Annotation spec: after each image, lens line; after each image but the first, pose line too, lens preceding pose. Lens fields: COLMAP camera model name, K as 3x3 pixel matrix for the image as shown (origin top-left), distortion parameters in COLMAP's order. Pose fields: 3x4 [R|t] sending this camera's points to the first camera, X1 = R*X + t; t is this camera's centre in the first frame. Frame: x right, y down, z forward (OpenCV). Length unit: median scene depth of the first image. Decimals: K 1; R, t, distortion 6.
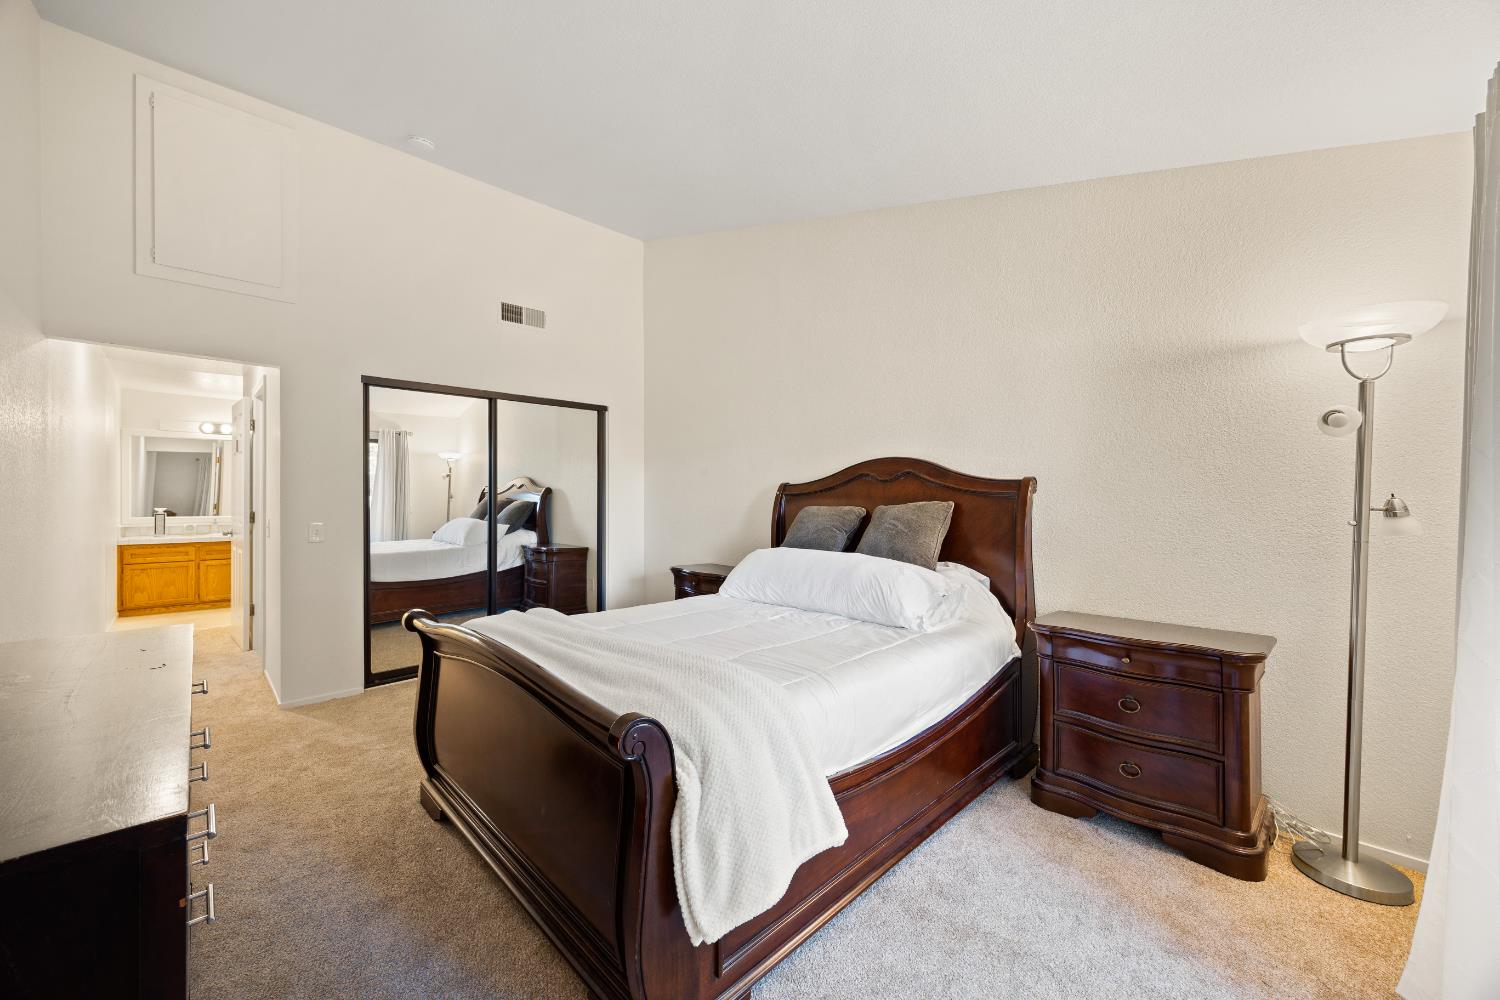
lens RADIAL K [[580.8, 0, 747.9], [0, 580.8, 499.8], [0, 0, 1]] dist [-0.004268, 0.001121]
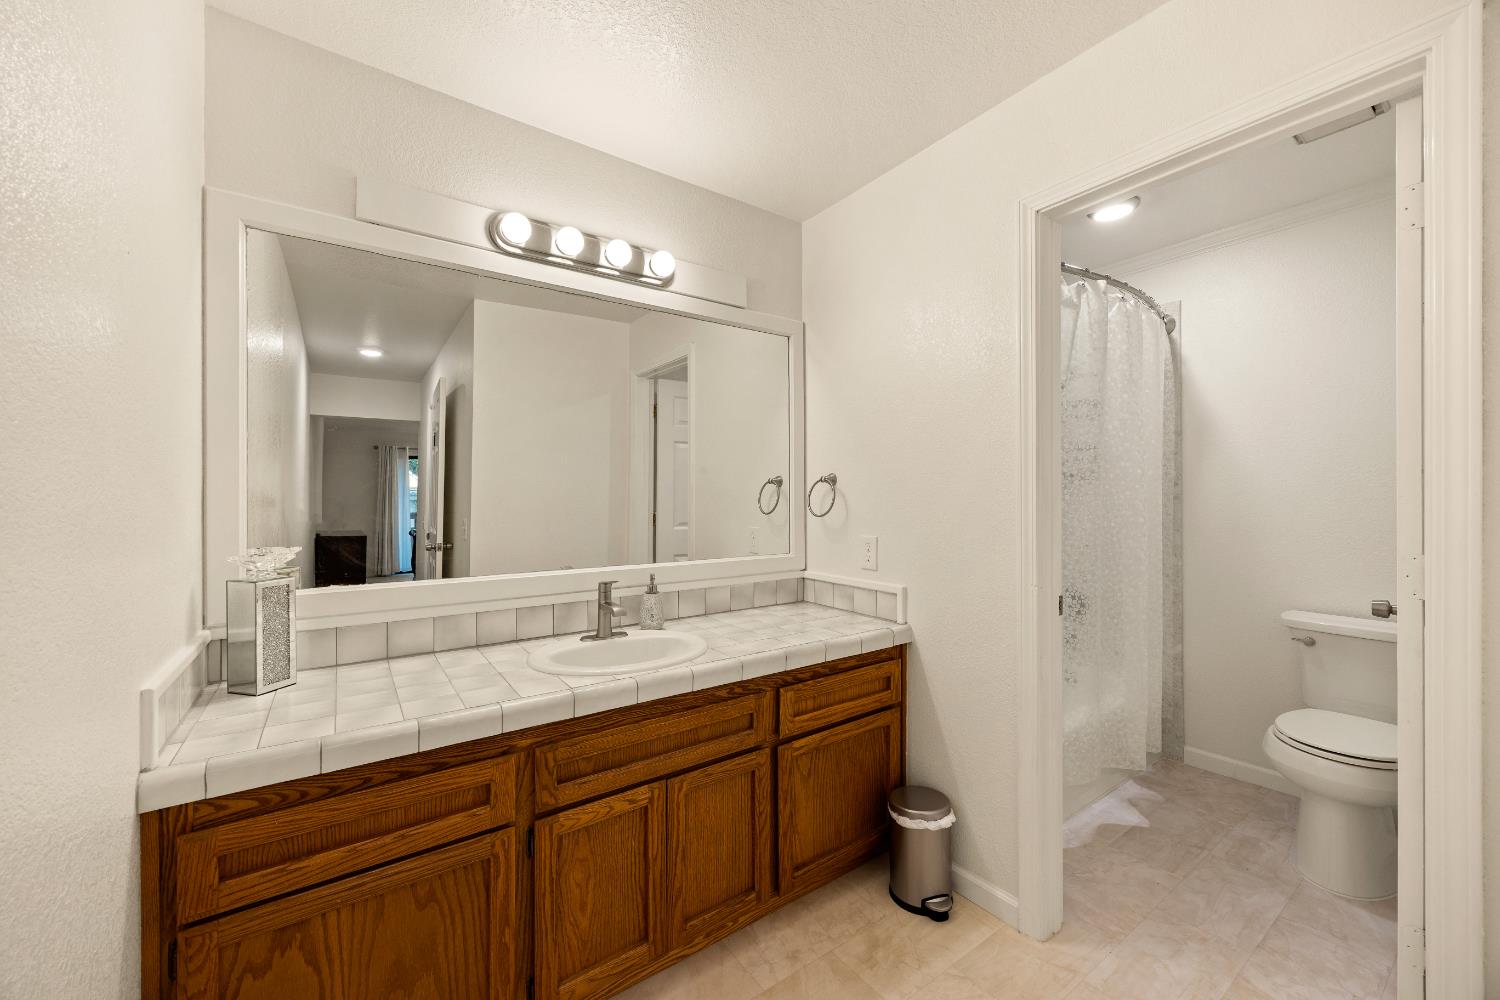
lens RADIAL K [[580.8, 0, 752.2], [0, 580.8, 502.7], [0, 0, 1]] dist [-0.004268, 0.001121]
pose [[0.987977, -0.006919, -0.154449, -0.845477], [0.007179, 0.999974, 0.001127, -0.005219], [0.154437, -0.002222, 0.988000, 0.817881]]
